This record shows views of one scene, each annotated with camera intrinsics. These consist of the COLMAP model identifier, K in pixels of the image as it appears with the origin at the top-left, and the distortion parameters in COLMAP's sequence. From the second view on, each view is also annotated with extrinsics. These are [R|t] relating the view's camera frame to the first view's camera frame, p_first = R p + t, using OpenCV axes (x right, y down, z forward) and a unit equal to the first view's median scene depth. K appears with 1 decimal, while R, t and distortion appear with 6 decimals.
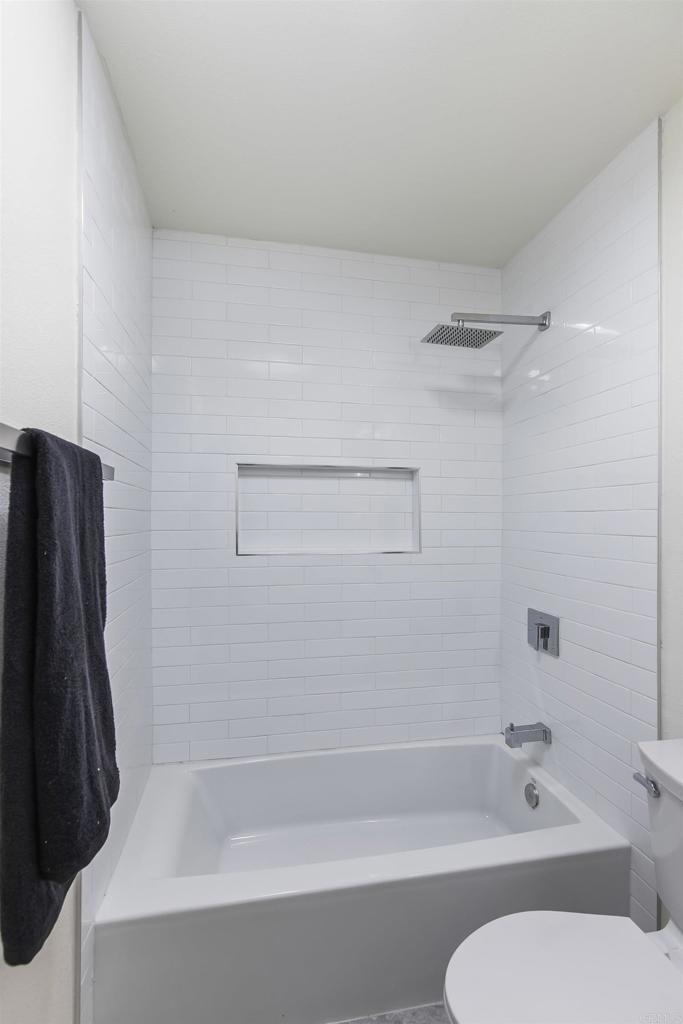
lens RADIAL K [[481.9, 0, 335.8], [0, 481.9, 517.4], [0, 0, 1]] dist [-0.006544, -0.000665]
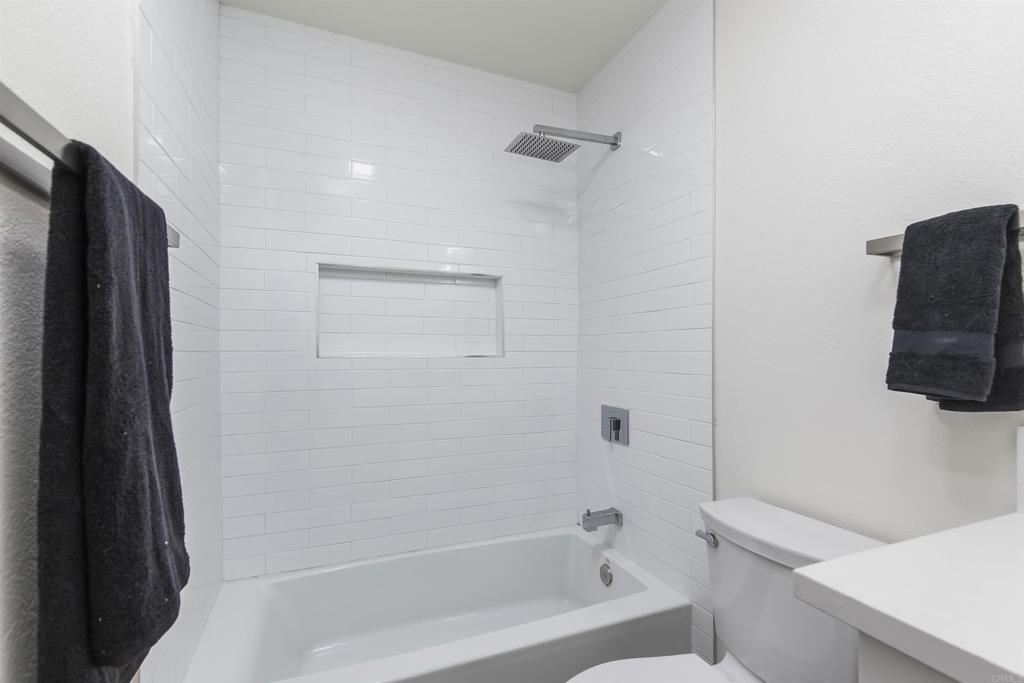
lens RADIAL K [[465.4, 0, 508.3], [0, 465.4, 351.3], [0, 0, 1]] dist [-0.000374, -0.000241]
pose [[0.980456, -0.003016, 0.196716, -0.016741], [0.002112, 0.999986, 0.004807, 0.072362], [-0.196728, -0.004297, 0.980449, 0.011205]]
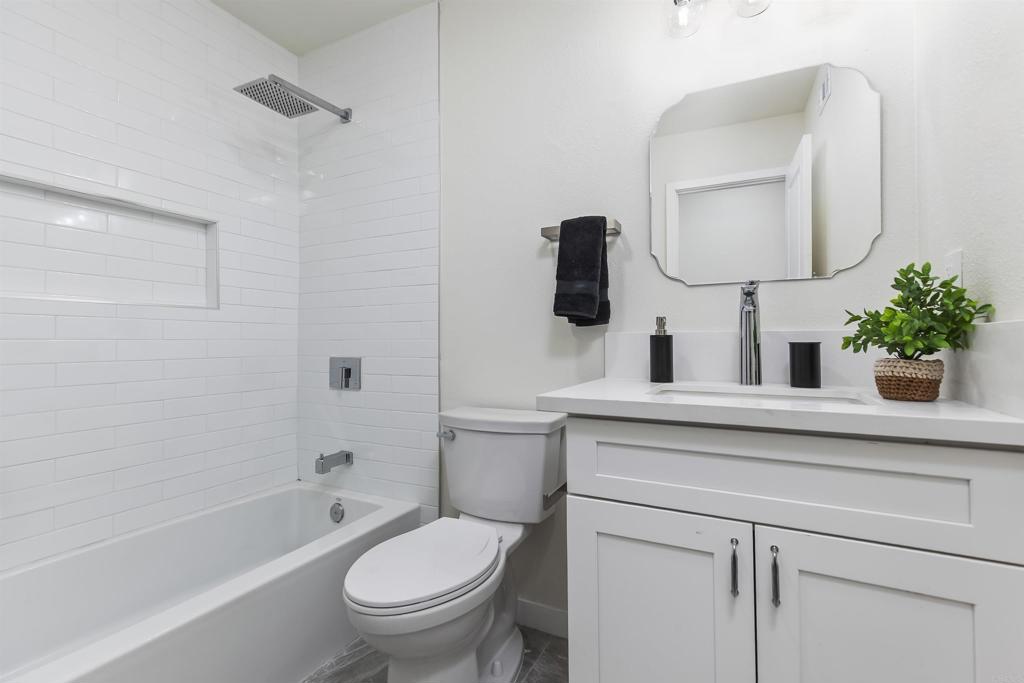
lens RADIAL K [[472.9, 0, 515.0], [0, 472.9, 335.7], [0, 0, 1]] dist [-0.000735, 0.000052]
pose [[0.613610, 0.009728, 0.789550, -0.263428], [-0.004122, 0.999950, -0.009117, 0.169170], [-0.789599, 0.002340, 0.613619, -0.058960]]
